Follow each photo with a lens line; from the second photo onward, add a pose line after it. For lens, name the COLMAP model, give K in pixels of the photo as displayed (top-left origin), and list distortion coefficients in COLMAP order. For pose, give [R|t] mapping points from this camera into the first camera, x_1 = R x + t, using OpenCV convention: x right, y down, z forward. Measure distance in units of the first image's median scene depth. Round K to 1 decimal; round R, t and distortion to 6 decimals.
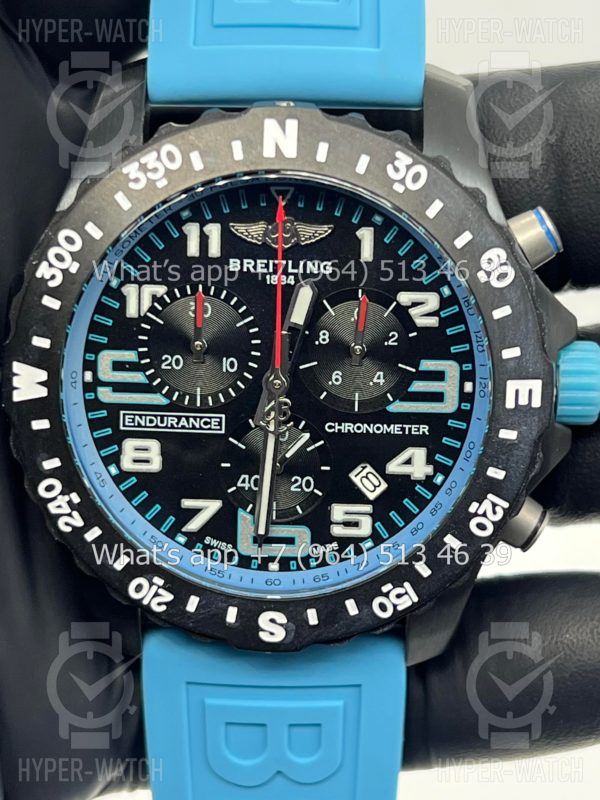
lens RADIAL K [[1860.5, 0, 294.4], [0, 1860.5, 426.8], [0, 0, 1]] dist [0.276305, 0.000000]
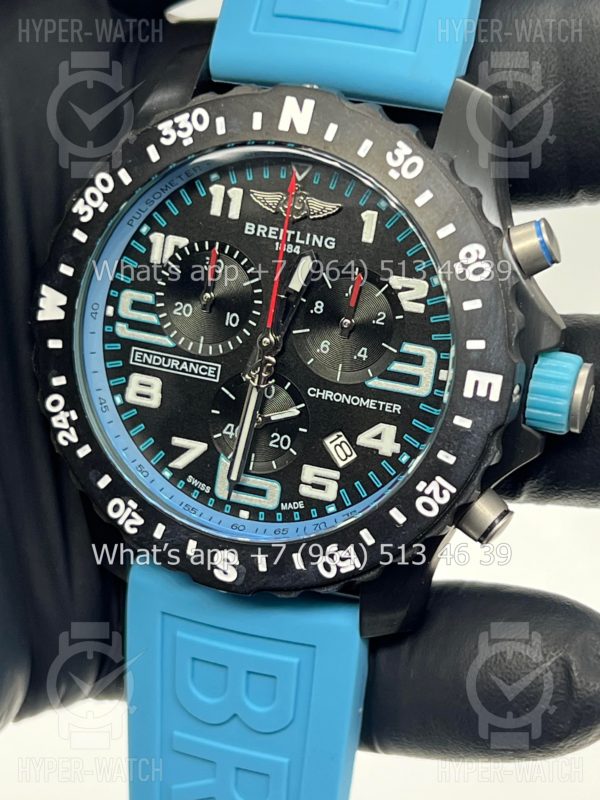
lens RADIAL K [[1860.5, 0, 301.2], [0, 1860.5, 401.0], [0, 0, 1]] dist [0.276305, 0.000000]
pose [[0.953691, 0.163519, -0.252458, 0.284983], [-0.182539, 0.981731, -0.053691, 0.064035], [0.239067, 0.097288, 0.966117, -0.031240]]
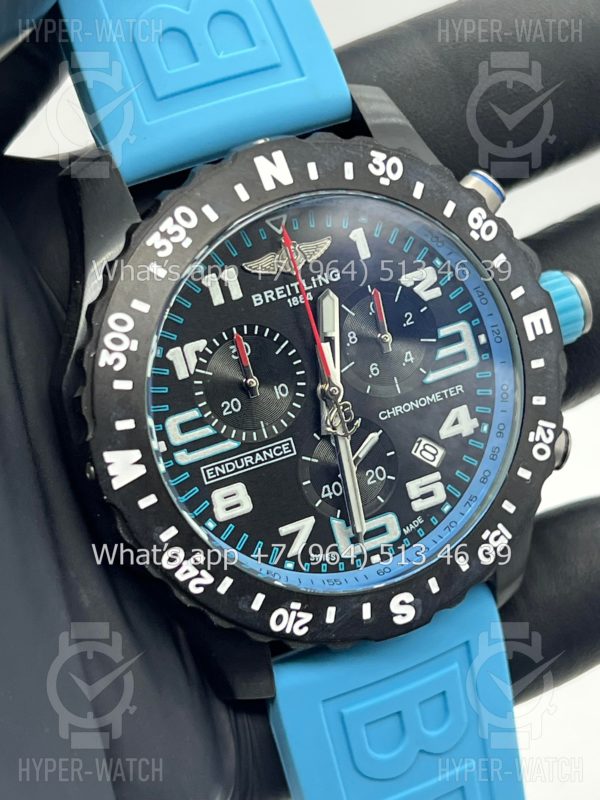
lens RADIAL K [[1860.5, 0, 302.0], [0, 1860.5, 405.9], [0, 0, 1]] dist [0.276305, 0.000000]
pose [[0.885753, -0.327608, 0.328807, -0.376852], [0.355241, 0.934414, -0.025956, 0.006476], [-0.298738, 0.139797, 0.944040, -0.003662]]
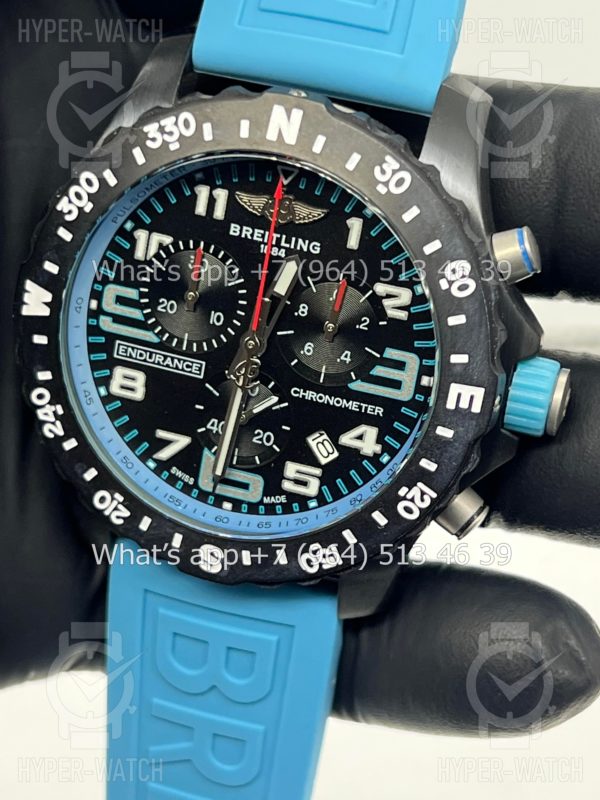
lens RADIAL K [[1860.5, 0, 294.0], [0, 1860.5, 408.7], [0, 0, 1]] dist [0.276305, 0.000000]
pose [[0.963337, 0.198123, -0.180913, 0.218682], [-0.187565, 0.979469, 0.073891, -0.070955], [0.191838, -0.037249, 0.980720, -0.069442]]
